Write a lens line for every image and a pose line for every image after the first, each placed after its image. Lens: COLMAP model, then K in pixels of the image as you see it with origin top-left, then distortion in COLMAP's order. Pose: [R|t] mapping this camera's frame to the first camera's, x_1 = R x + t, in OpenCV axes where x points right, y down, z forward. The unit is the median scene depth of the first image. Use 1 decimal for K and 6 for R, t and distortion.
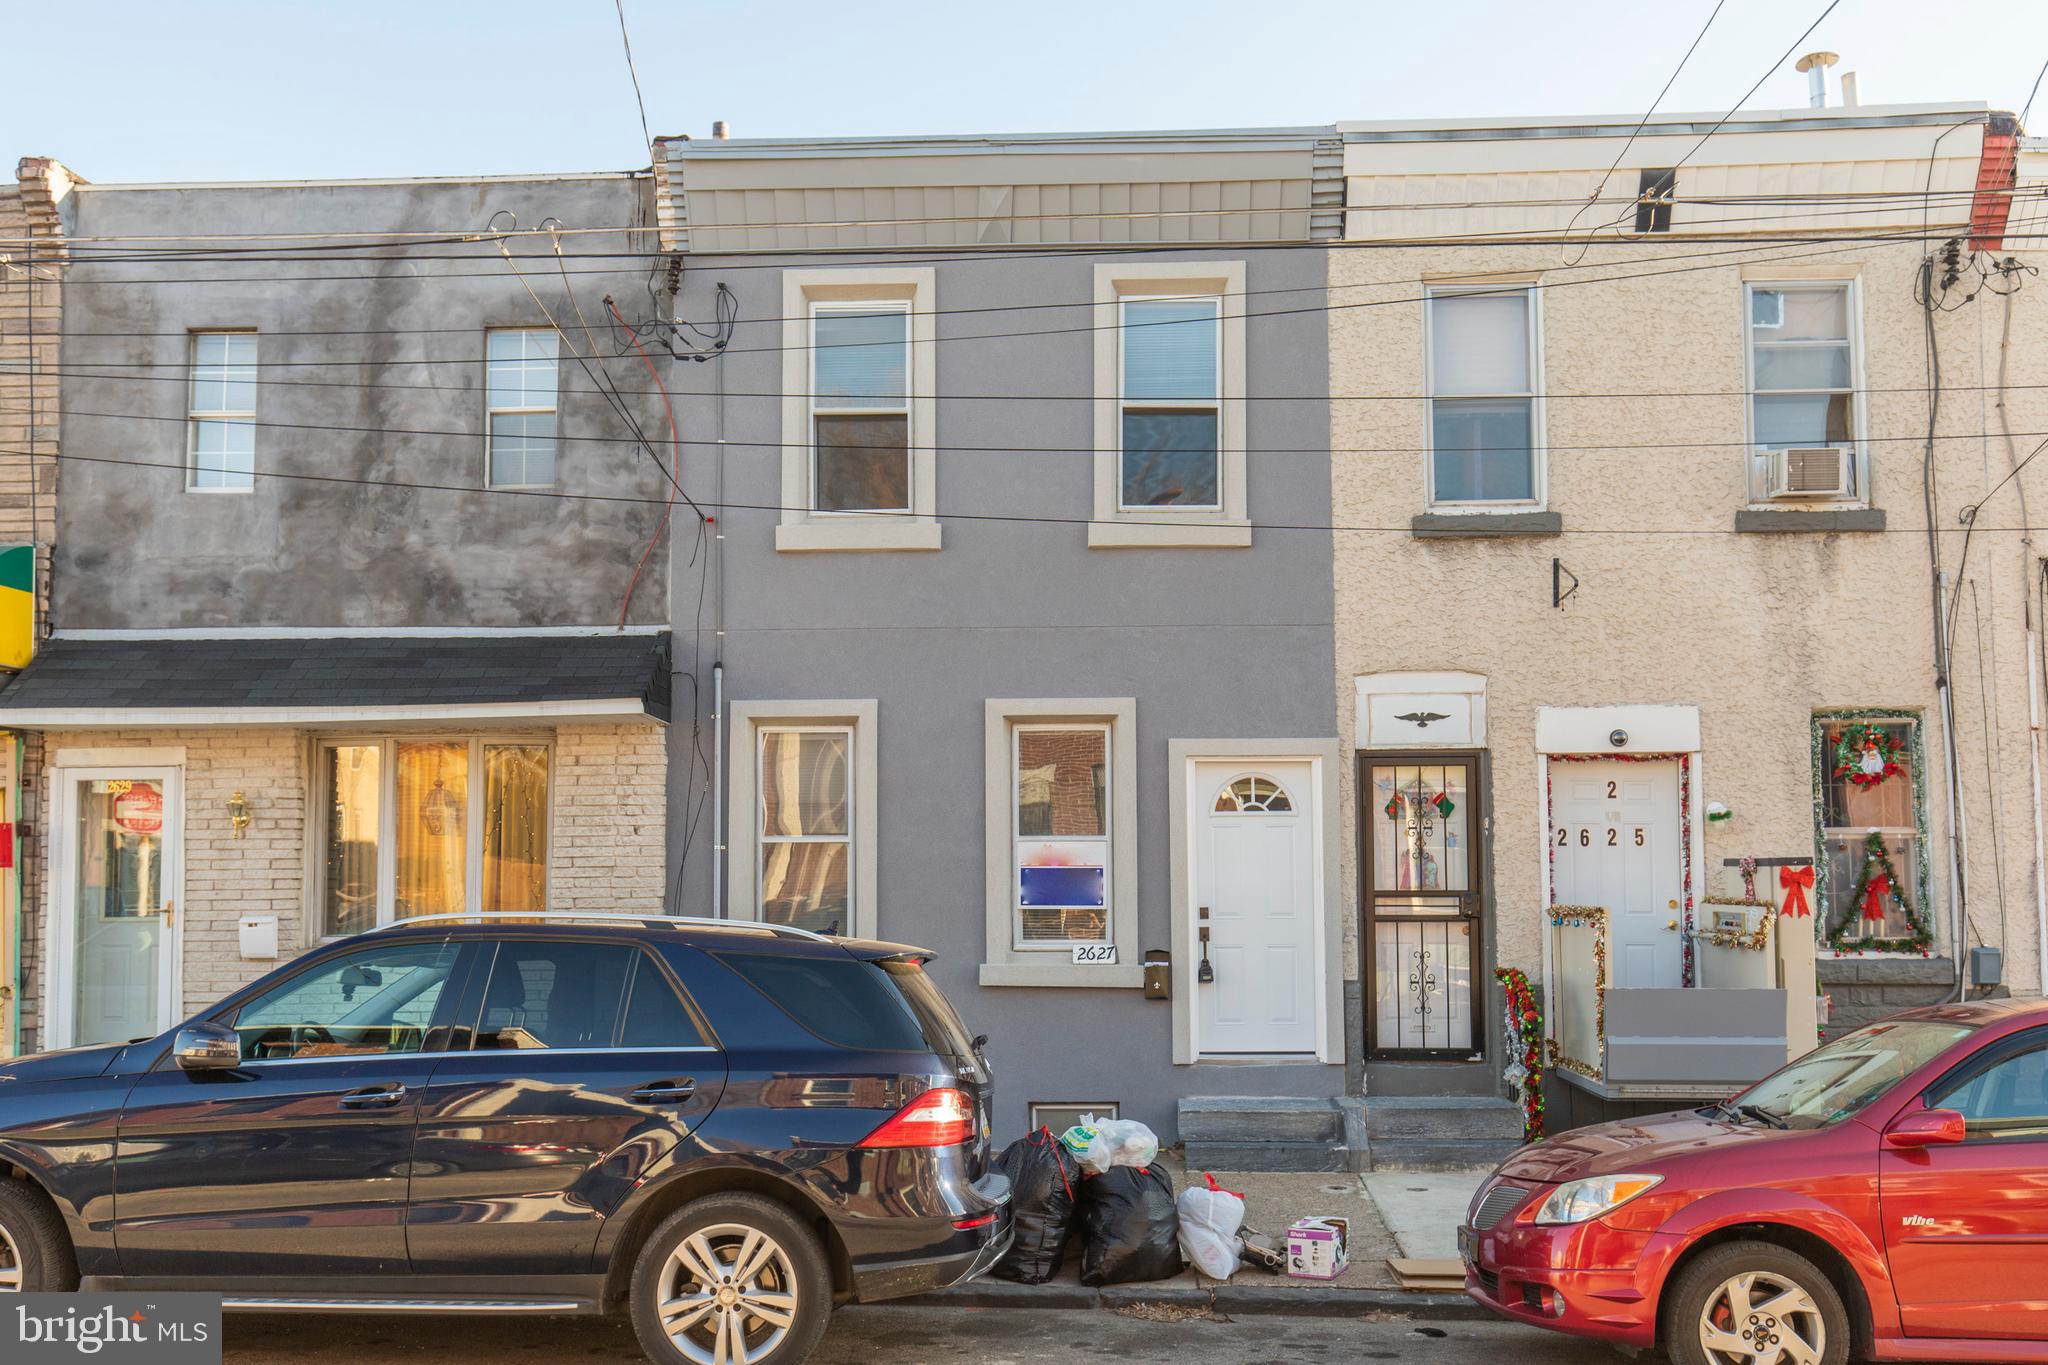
lens RADIAL K [[1878.5, 0, 1025.0], [0, 1878.5, 688.1], [0, 0, 1]] dist [0.000974, 0.000000]
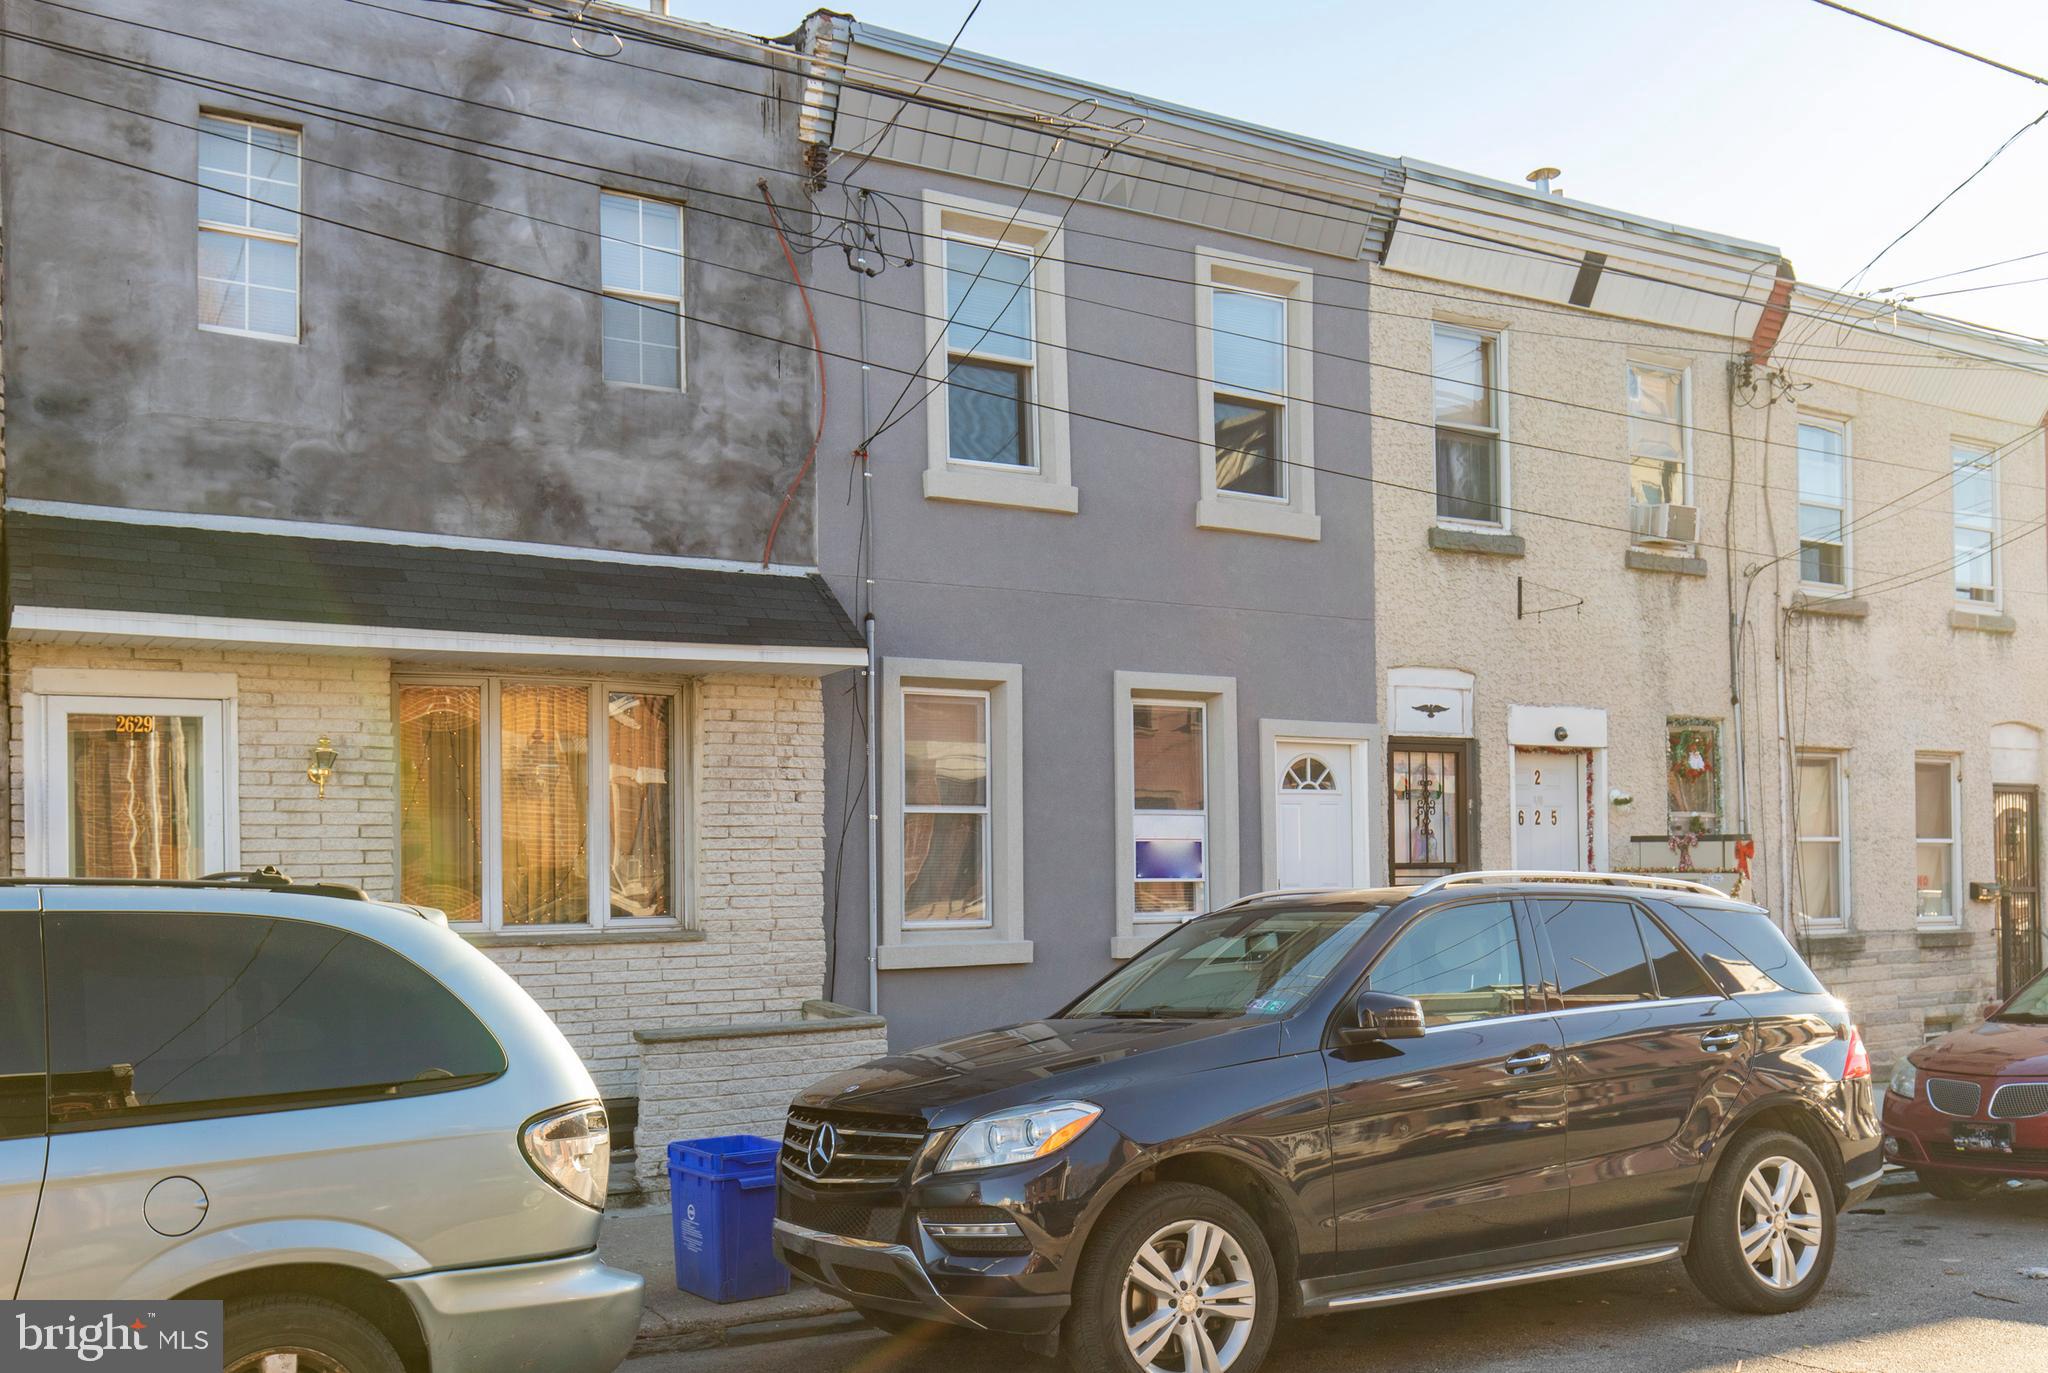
lens RADIAL K [[1906.3, 0, 1028.7], [0, 1906.3, 774.8], [0, 0, 1]] dist [-0.004152, 0.000000]
pose [[0.823363, 0.025056, 0.566961, -0.619052], [-0.052573, 0.998097, 0.032239, 0.030253], [-0.565074, -0.056351, 0.823114, 0.195667]]
